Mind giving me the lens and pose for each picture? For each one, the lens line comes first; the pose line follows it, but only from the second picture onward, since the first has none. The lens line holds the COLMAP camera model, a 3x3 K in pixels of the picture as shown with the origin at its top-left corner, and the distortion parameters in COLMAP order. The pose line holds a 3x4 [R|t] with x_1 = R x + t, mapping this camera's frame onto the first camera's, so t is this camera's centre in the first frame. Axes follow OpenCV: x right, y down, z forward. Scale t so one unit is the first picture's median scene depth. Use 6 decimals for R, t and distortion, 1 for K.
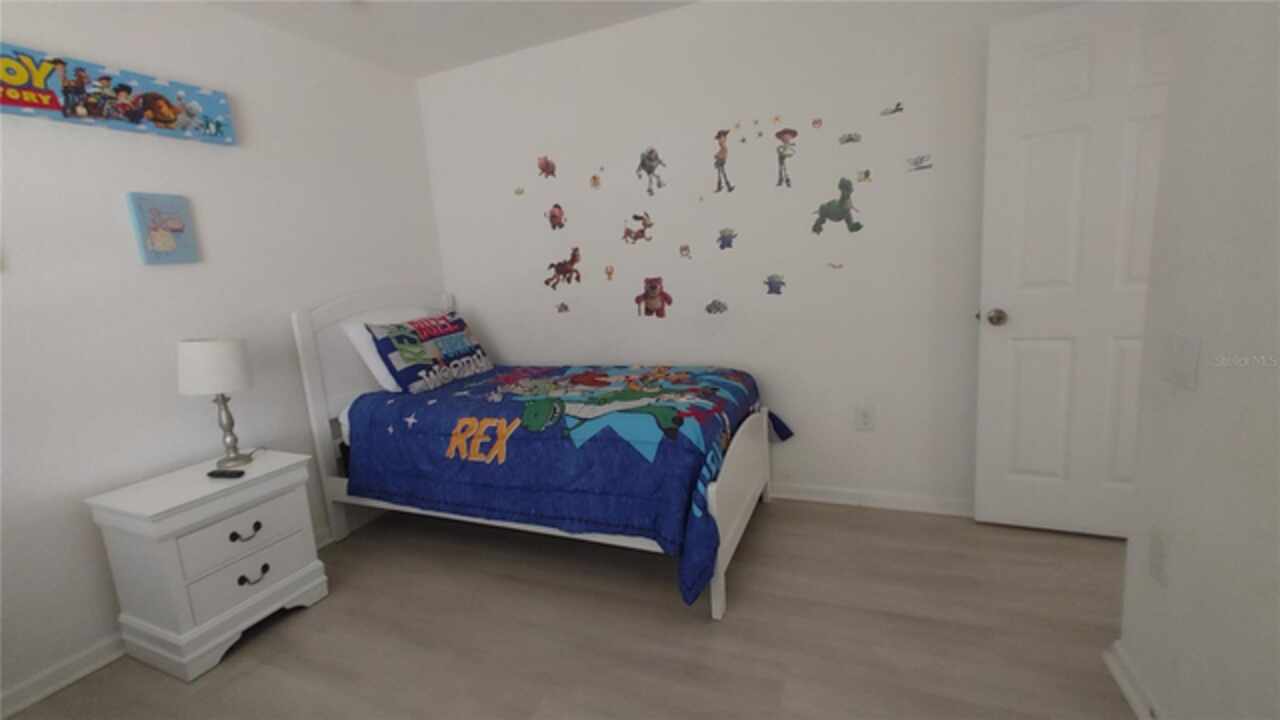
lens RADIAL K [[551.5, 0, 640.0], [0, 551.5, 360.0], [0, 0, 1]] dist [0.025751, 0.001534]
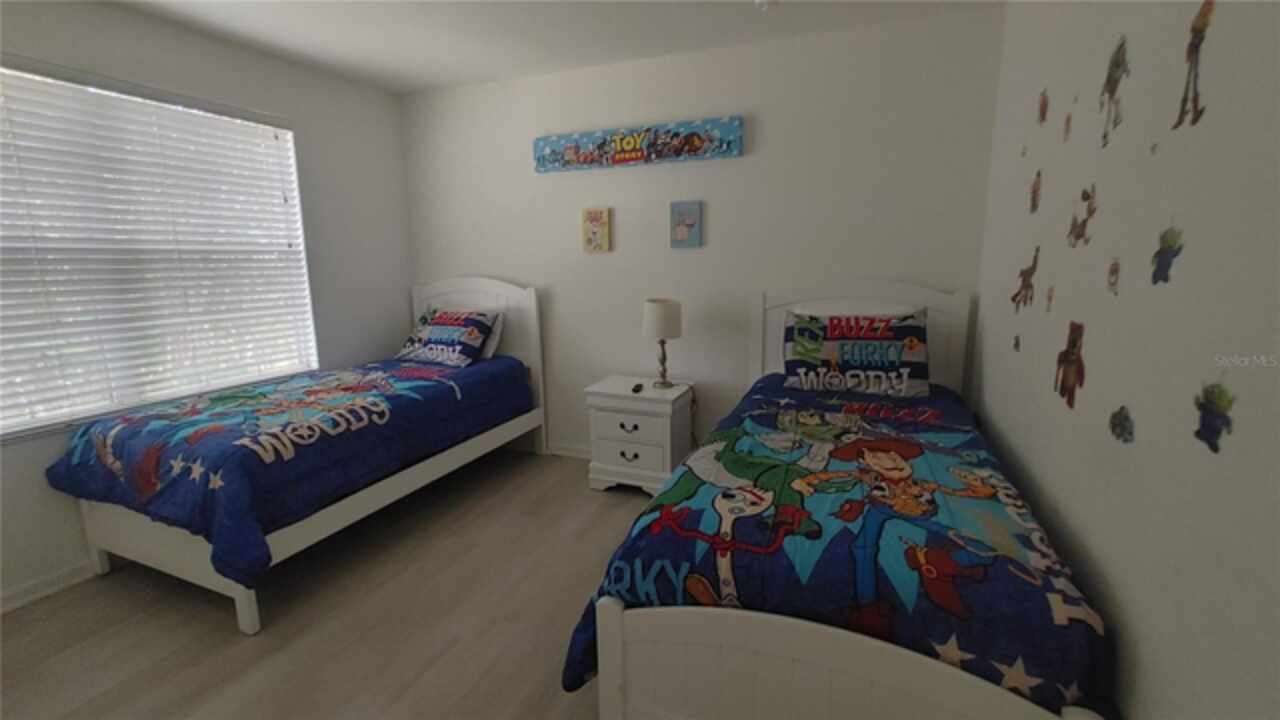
lens RADIAL K [[551.5, 0, 640.0], [0, 551.5, 360.0], [0, 0, 1]] dist [0.025751, 0.001534]
pose [[0.038993, 0.264025, -0.963727, 0.653449], [-0.173105, 0.951663, 0.253716, -0.237140], [0.984131, 0.156933, 0.082812, 0.798627]]
